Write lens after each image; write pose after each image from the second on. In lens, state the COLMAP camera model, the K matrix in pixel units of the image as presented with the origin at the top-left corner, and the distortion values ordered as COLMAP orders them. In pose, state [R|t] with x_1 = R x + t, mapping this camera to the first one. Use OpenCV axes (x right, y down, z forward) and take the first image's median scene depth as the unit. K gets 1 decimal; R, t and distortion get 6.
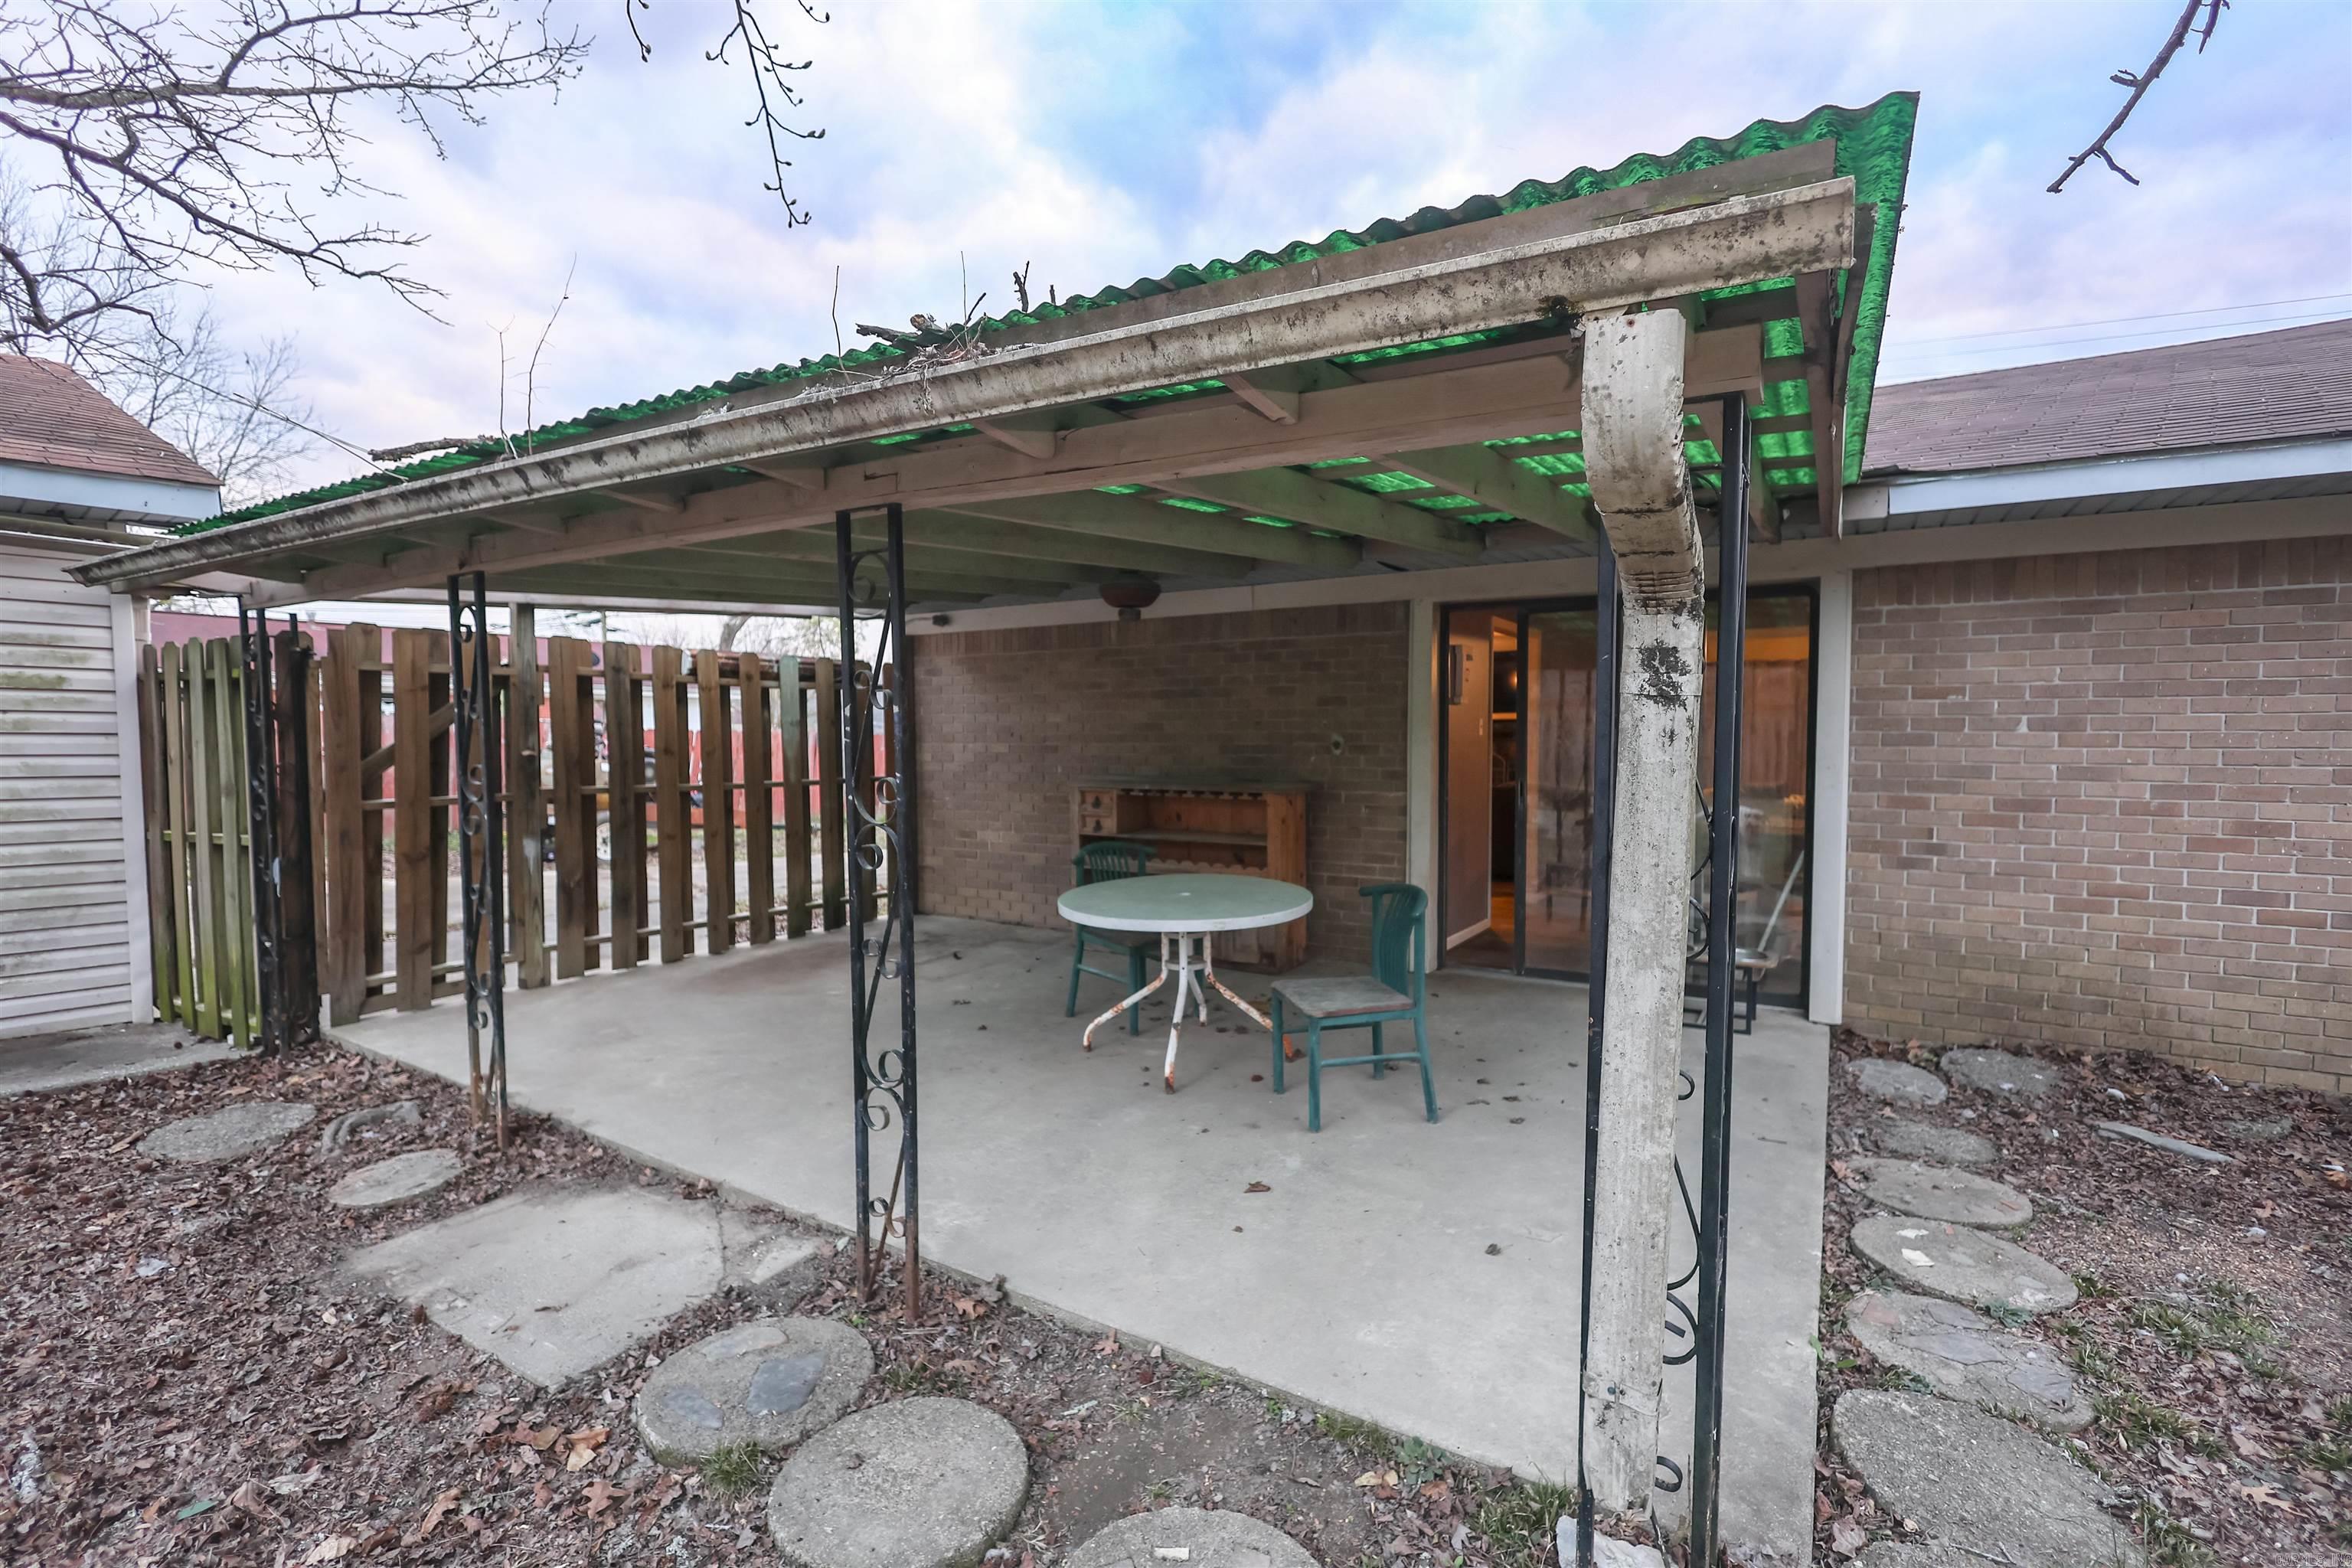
lens RADIAL K [[1086.3, 0, 1169.7], [0, 1086.3, 782.3], [0, 0, 1]] dist [0.001016, 0.000295]
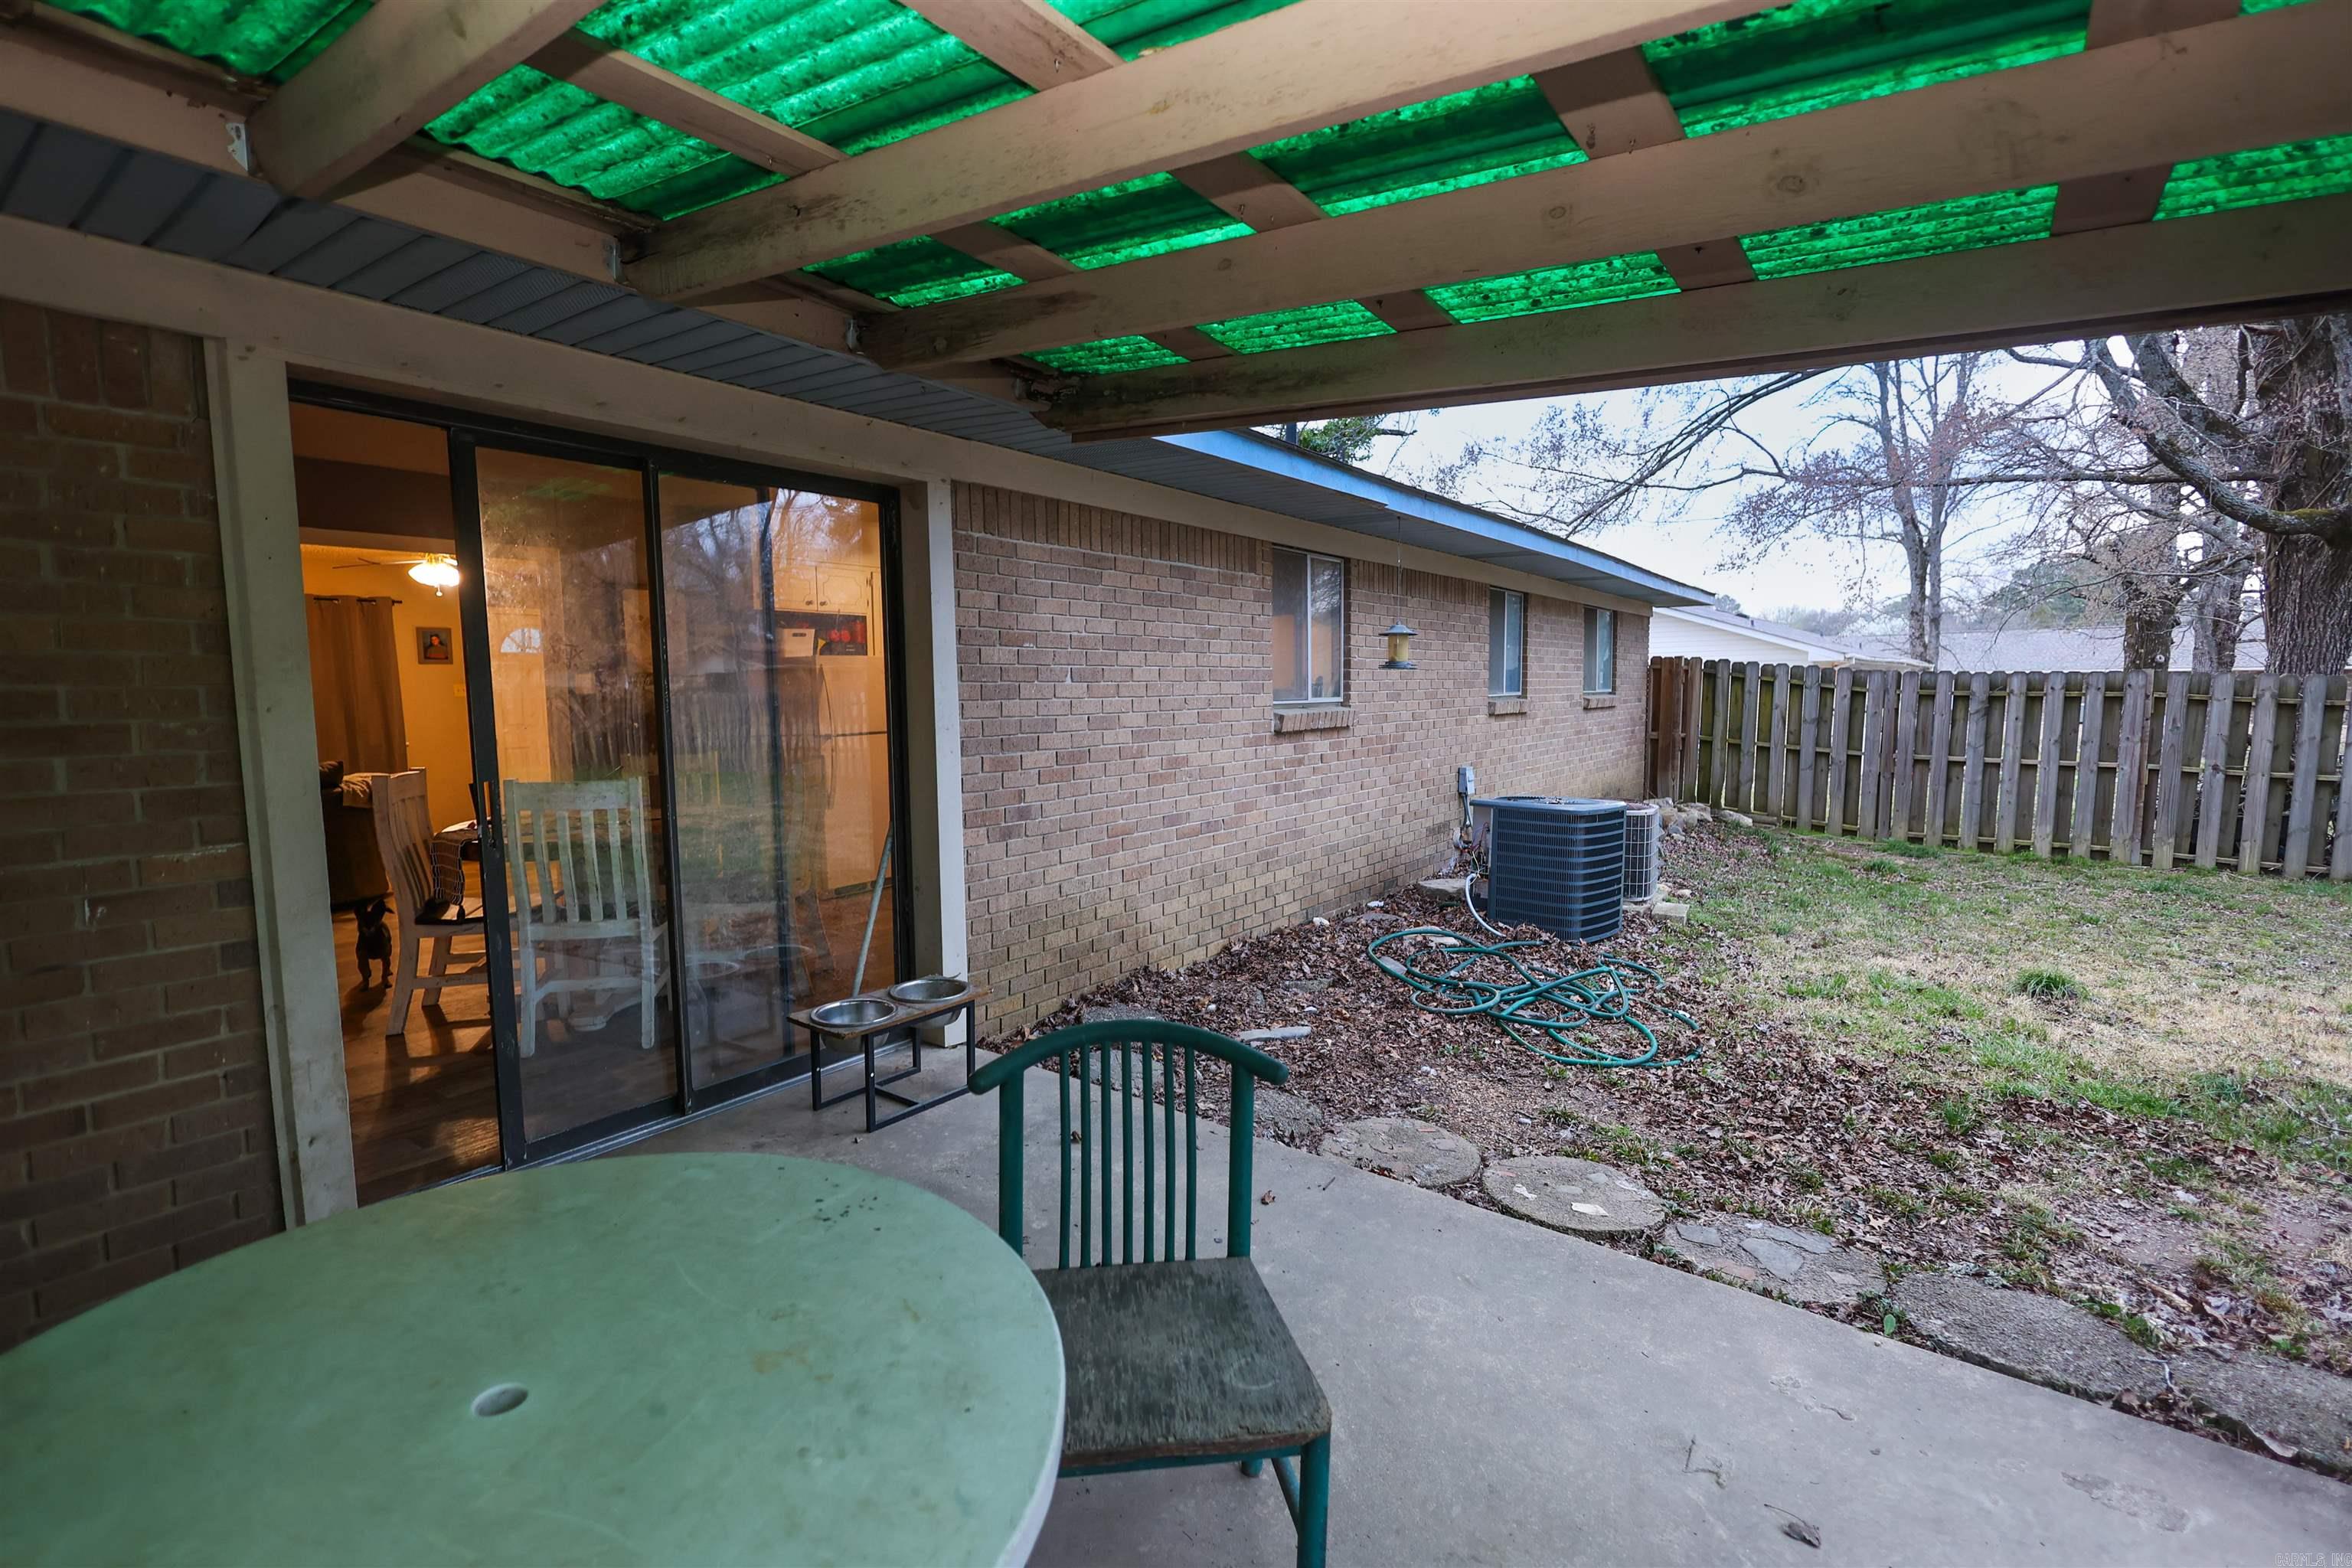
lens RADIAL K [[1086.3, 0, 1181.6], [0, 1086.3, 799.4], [0, 0, 1]] dist [0.001016, 0.000295]
pose [[0.075091, -0.105800, 0.991548, -0.195531], [0.053817, 0.993336, 0.101915, -0.038286], [-0.995723, 0.045709, 0.080285, 0.866537]]
